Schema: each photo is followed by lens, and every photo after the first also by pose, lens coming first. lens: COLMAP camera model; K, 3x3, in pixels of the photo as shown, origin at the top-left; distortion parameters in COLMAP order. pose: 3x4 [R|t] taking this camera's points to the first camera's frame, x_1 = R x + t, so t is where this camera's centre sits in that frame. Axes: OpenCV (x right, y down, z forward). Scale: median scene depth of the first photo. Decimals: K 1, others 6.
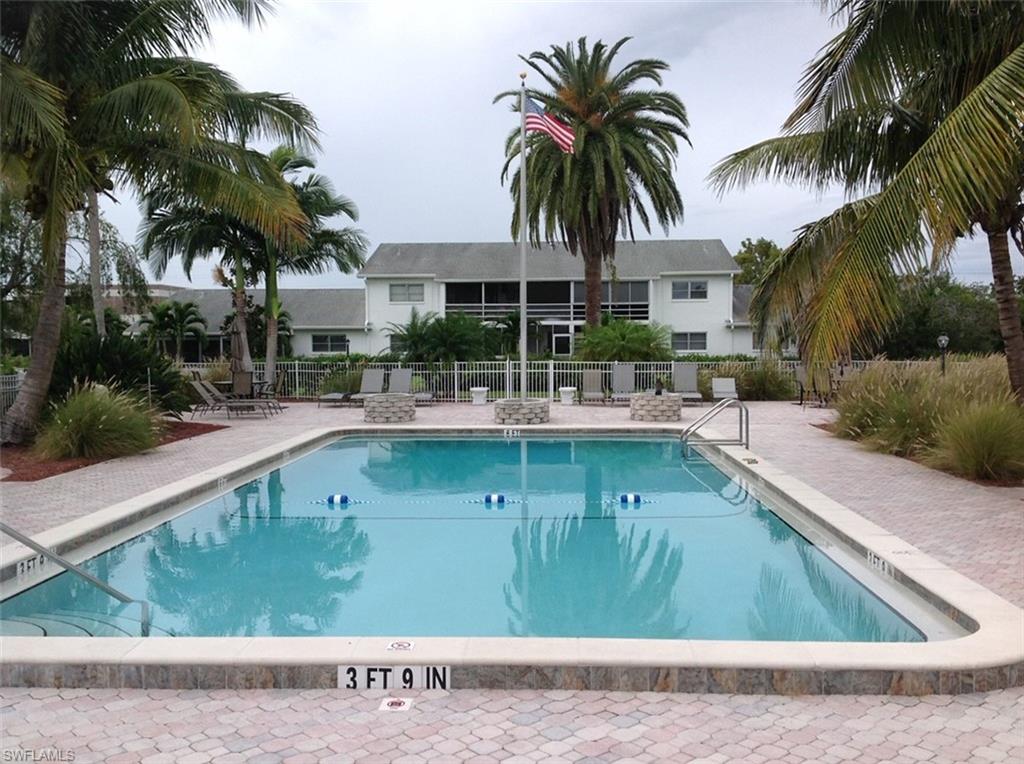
lens RADIAL K [[967.8, 0, 512.0], [0, 967.8, 382.0], [0, 0, 1]] dist [0.100590, -0.194625]
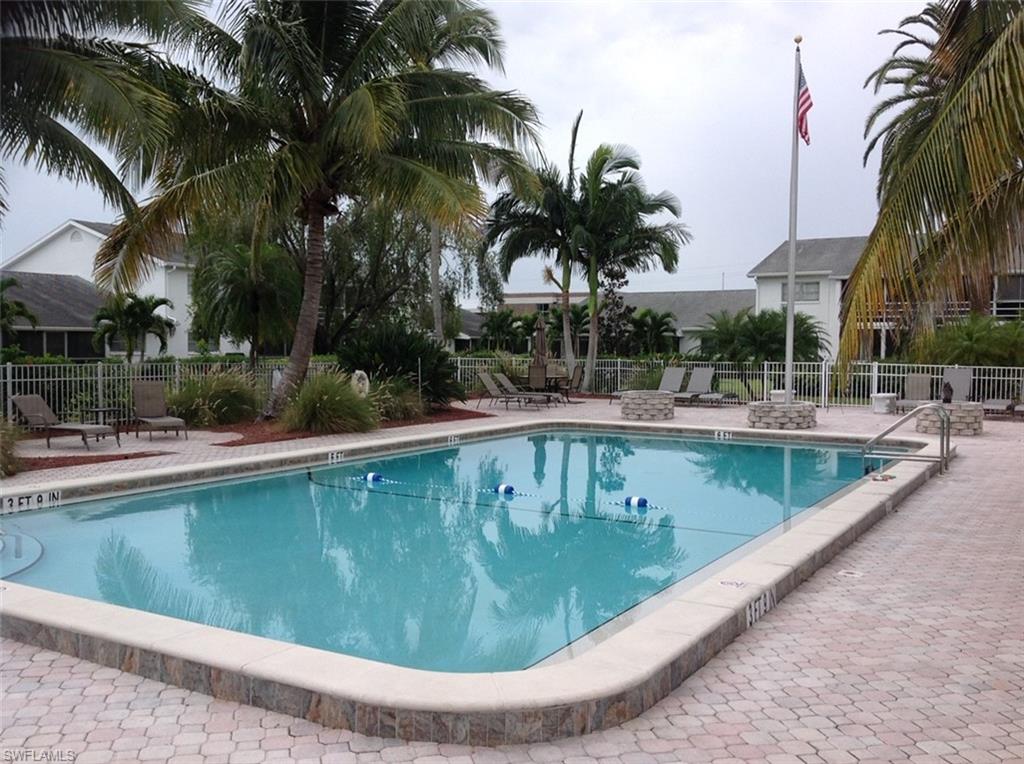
lens RADIAL K [[967.8, 0, 512.0], [0, 967.8, 382.0], [0, 0, 1]] dist [0.100590, -0.194625]
pose [[0.877402, 0.030037, -0.478815, 0.222348], [-0.033481, 0.999438, 0.001346, 0.006788], [0.478587, 0.014850, 0.877915, 0.085693]]
